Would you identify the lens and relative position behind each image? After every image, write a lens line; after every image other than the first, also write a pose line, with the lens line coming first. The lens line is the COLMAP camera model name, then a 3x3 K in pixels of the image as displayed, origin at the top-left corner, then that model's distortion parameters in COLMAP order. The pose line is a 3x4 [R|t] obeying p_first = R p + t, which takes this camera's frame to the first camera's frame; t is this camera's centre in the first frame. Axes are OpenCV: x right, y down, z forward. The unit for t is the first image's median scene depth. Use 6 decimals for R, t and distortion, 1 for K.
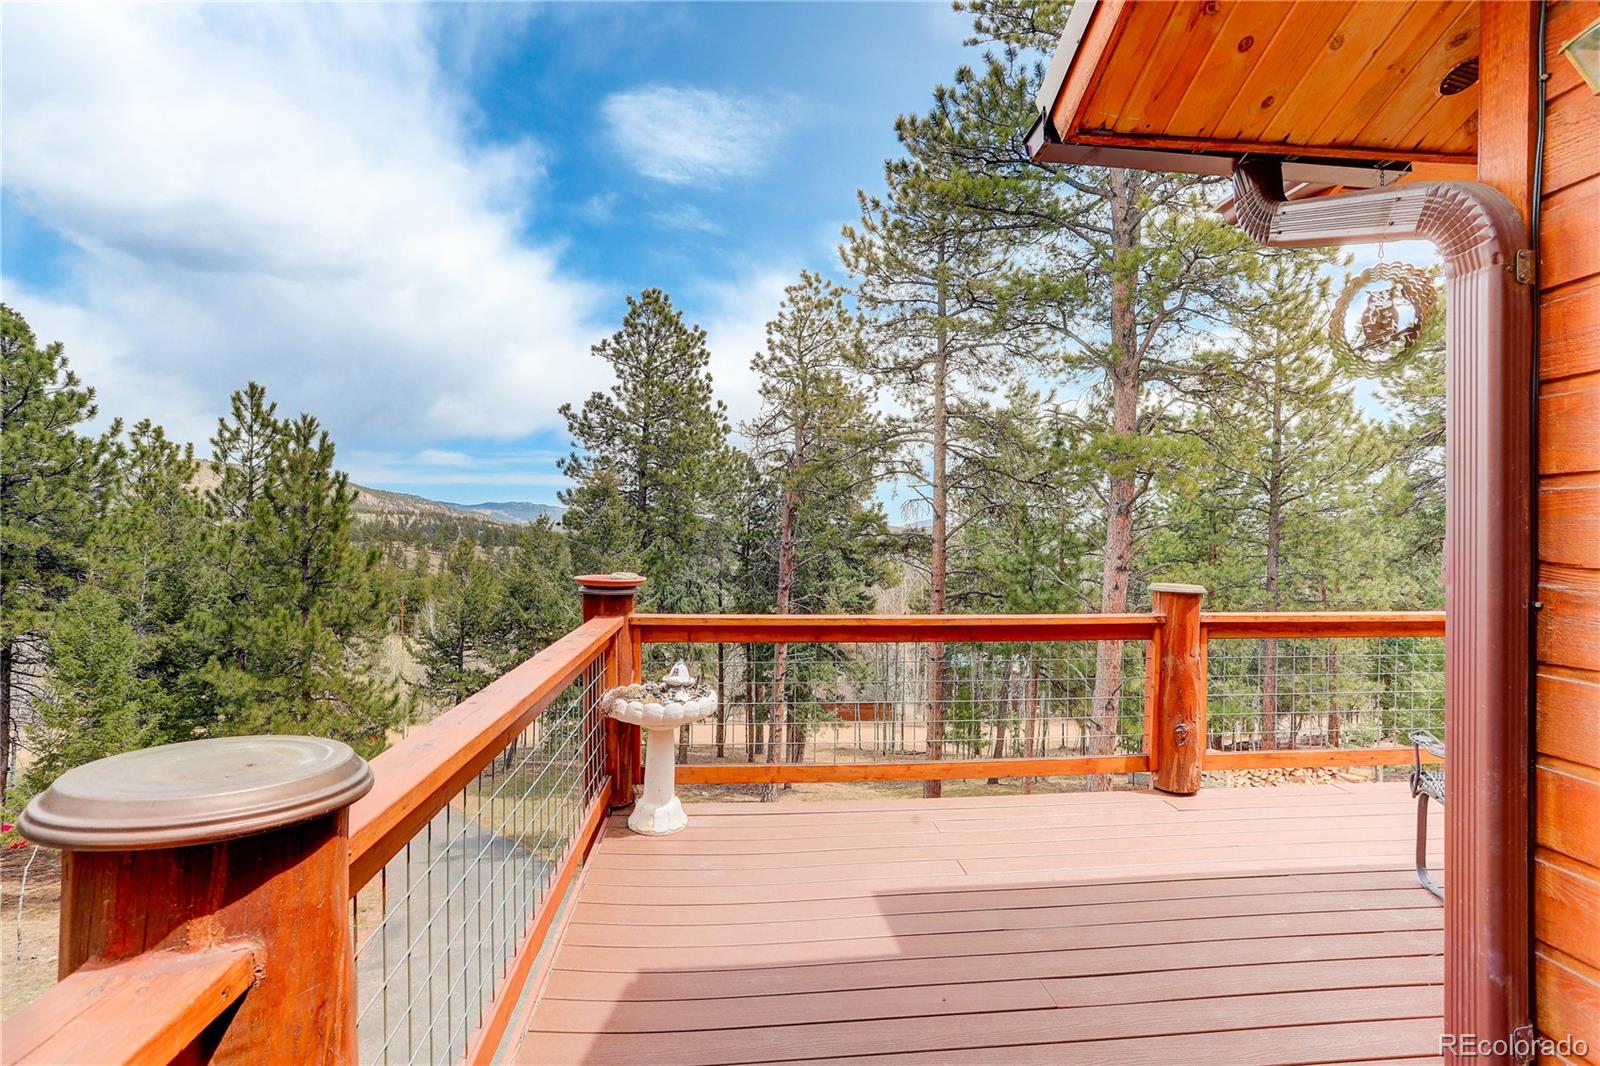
lens RADIAL K [[773.7, 0, 793.4], [0, 773.7, 533.3], [0, 0, 1]] dist [-0.064731, 0.032980]
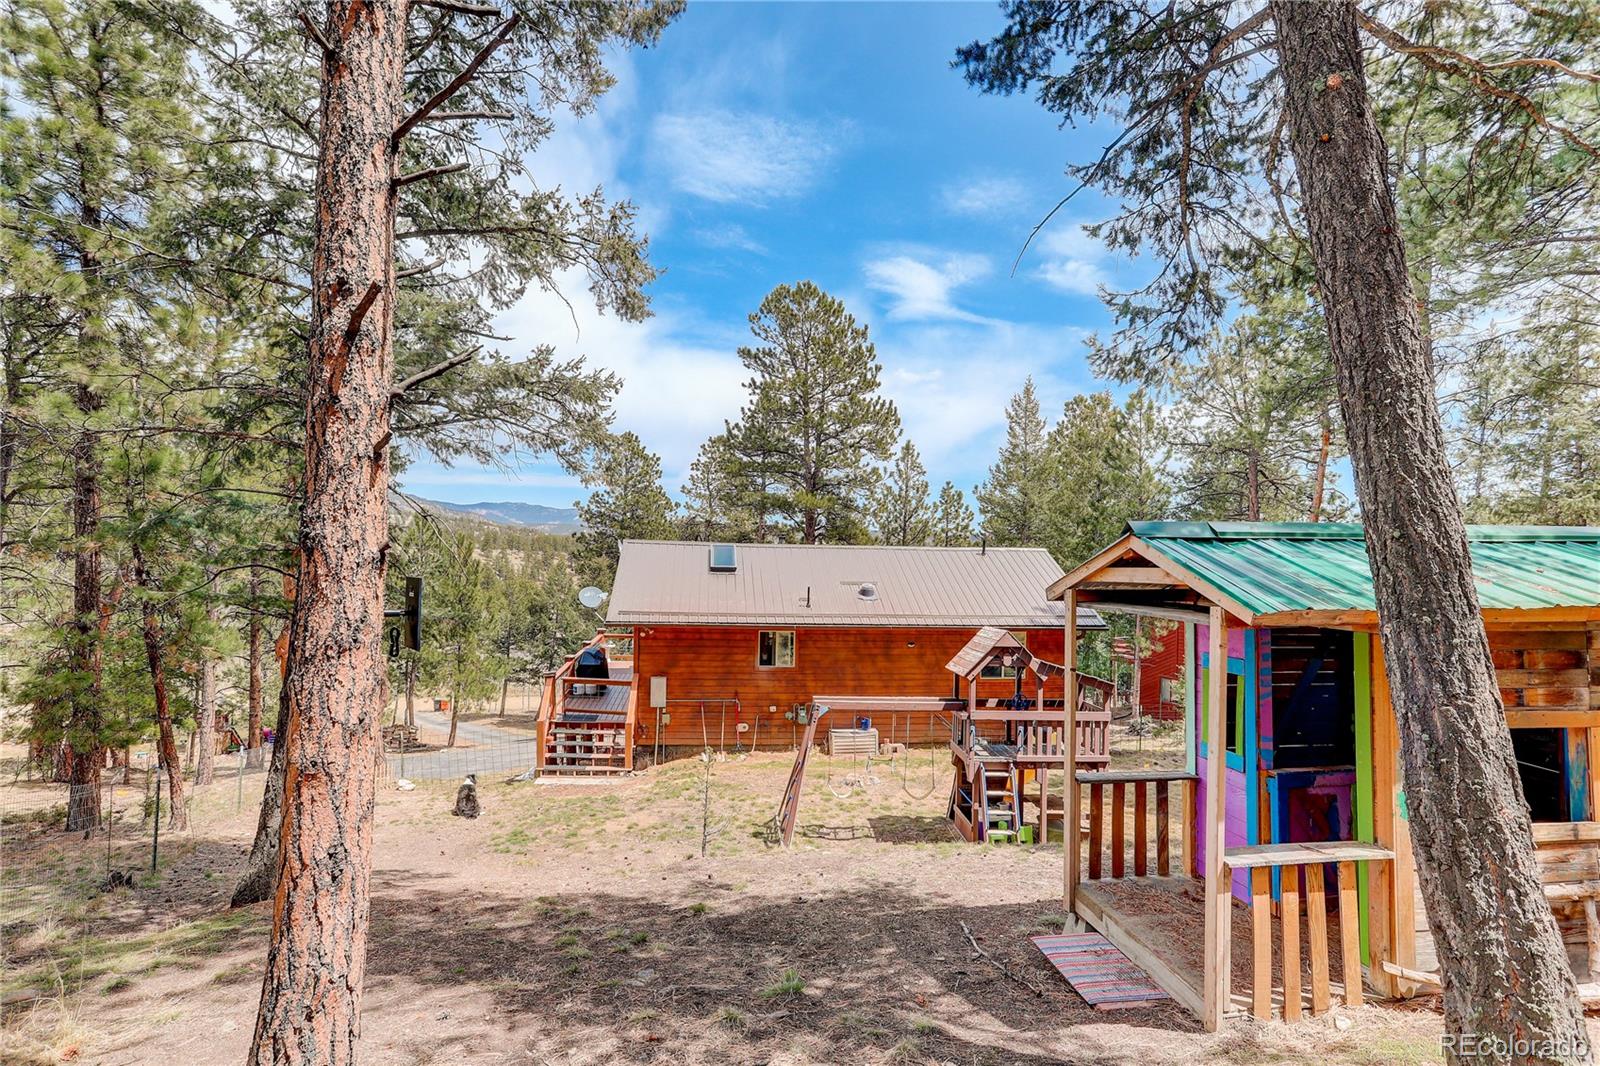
lens RADIAL K [[773.7, 0, 793.4], [0, 773.7, 533.3], [0, 0, 1]] dist [-0.064731, 0.032980]
pose [[0.999929, 0.010092, 0.006307, 0.176830], [-0.010068, 0.999942, -0.003865, -0.096402], [-0.006345, 0.003801, 0.999973, -0.727147]]
